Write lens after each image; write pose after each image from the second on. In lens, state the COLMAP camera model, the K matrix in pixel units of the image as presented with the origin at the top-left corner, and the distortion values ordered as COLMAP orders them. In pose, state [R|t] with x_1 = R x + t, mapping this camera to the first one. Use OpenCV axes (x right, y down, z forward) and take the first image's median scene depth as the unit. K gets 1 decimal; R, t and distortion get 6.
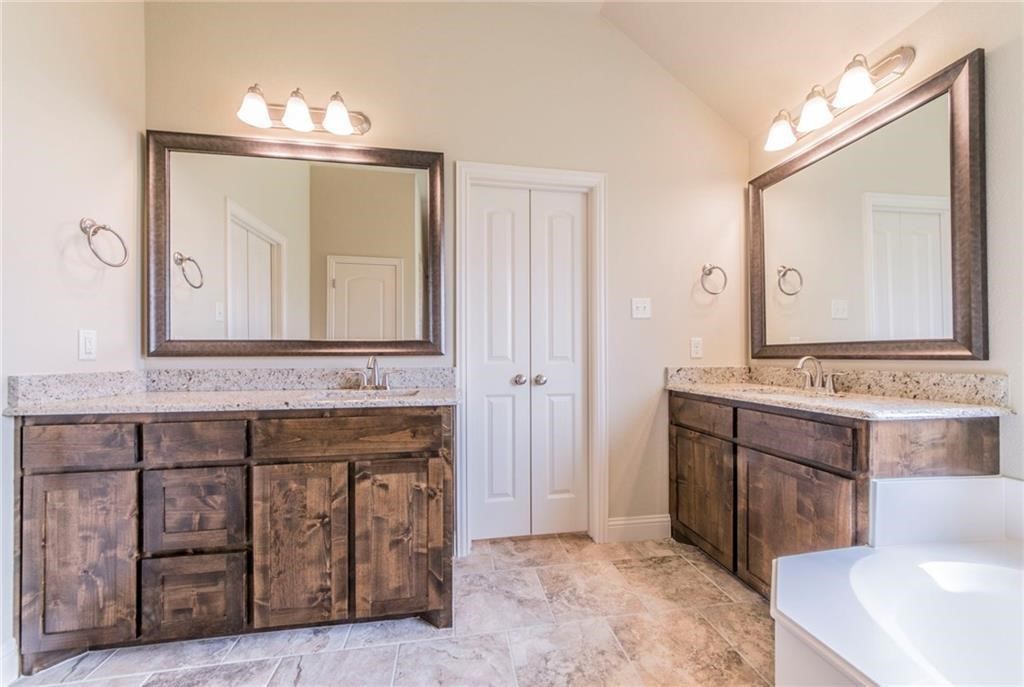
lens RADIAL K [[369.0, 0, 506.5], [0, 369.0, 352.2], [0, 0, 1]] dist [-0.001136, 0.000261]
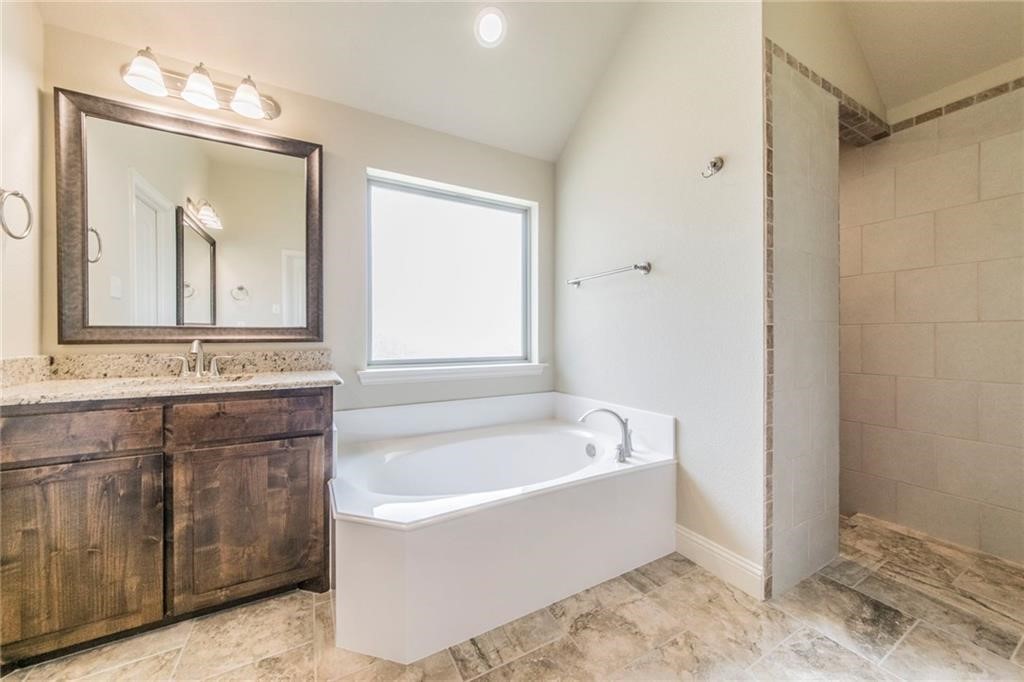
lens RADIAL K [[369.0, 0, 512.1], [0, 369.0, 336.6], [0, 0, 1]] dist [-0.001136, 0.000261]
pose [[-0.328668, 0.005675, 0.944429, -0.395985], [-0.005389, 0.999954, -0.007884, 0.005343], [-0.944430, -0.007680, -0.328622, 0.618116]]
